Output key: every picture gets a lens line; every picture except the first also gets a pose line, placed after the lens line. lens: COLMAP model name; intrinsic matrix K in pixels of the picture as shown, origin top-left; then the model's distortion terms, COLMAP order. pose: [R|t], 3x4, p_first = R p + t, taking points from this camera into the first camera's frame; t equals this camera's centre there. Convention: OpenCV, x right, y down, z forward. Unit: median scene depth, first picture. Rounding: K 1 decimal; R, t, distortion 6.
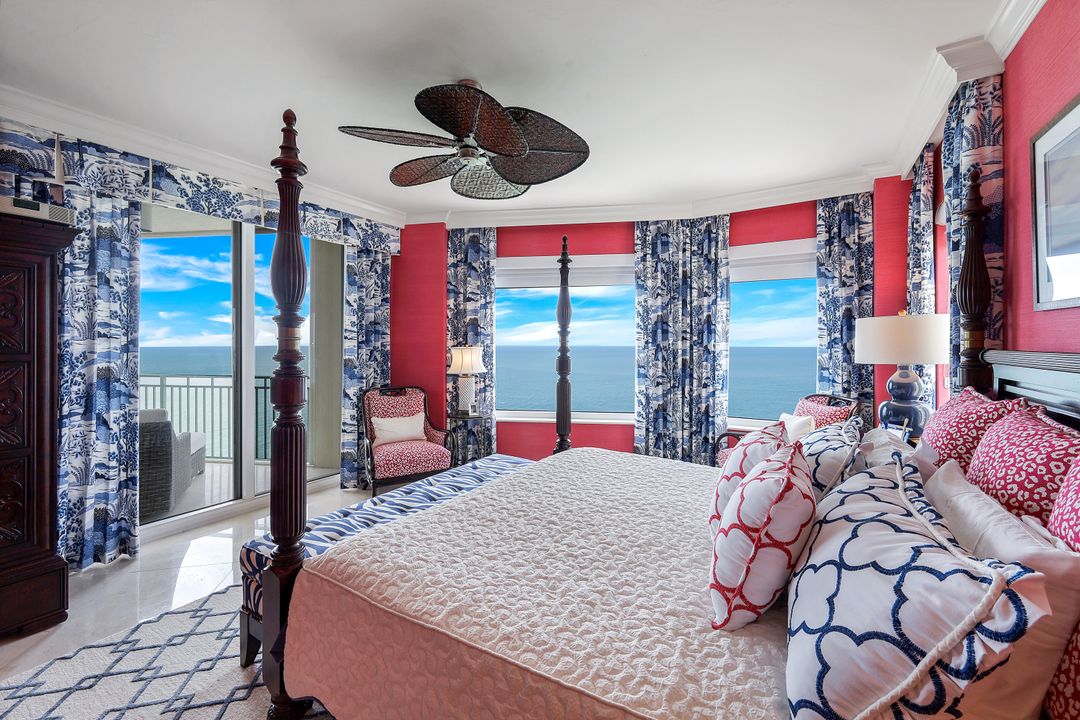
lens RADIAL K [[438.3, 0, 539.7], [0, 438.3, 350.0], [0, 0, 1]] dist [-0.001352, 0.000151]
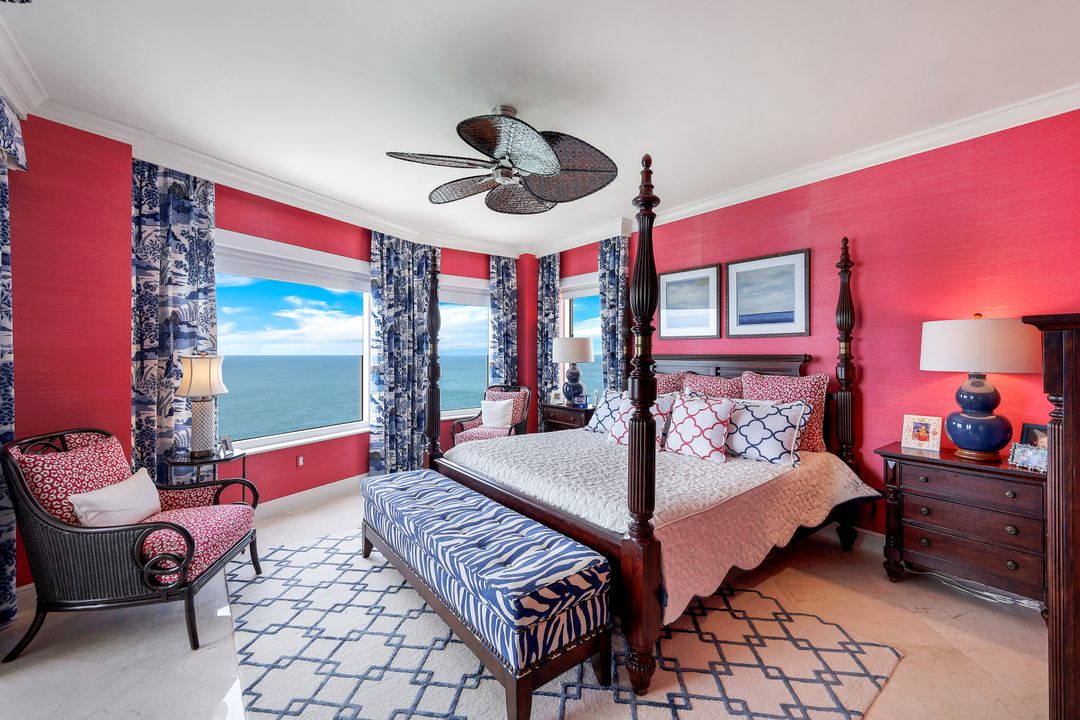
lens RADIAL K [[438.3, 0, 540.8], [0, 438.3, 359.6], [0, 0, 1]] dist [-0.001352, 0.000151]
pose [[0.340816, -0.014226, 0.940023, -0.617595], [0.010220, 0.999882, 0.011427, -0.003140], [-0.940075, 0.005713, 0.340921, 0.294366]]
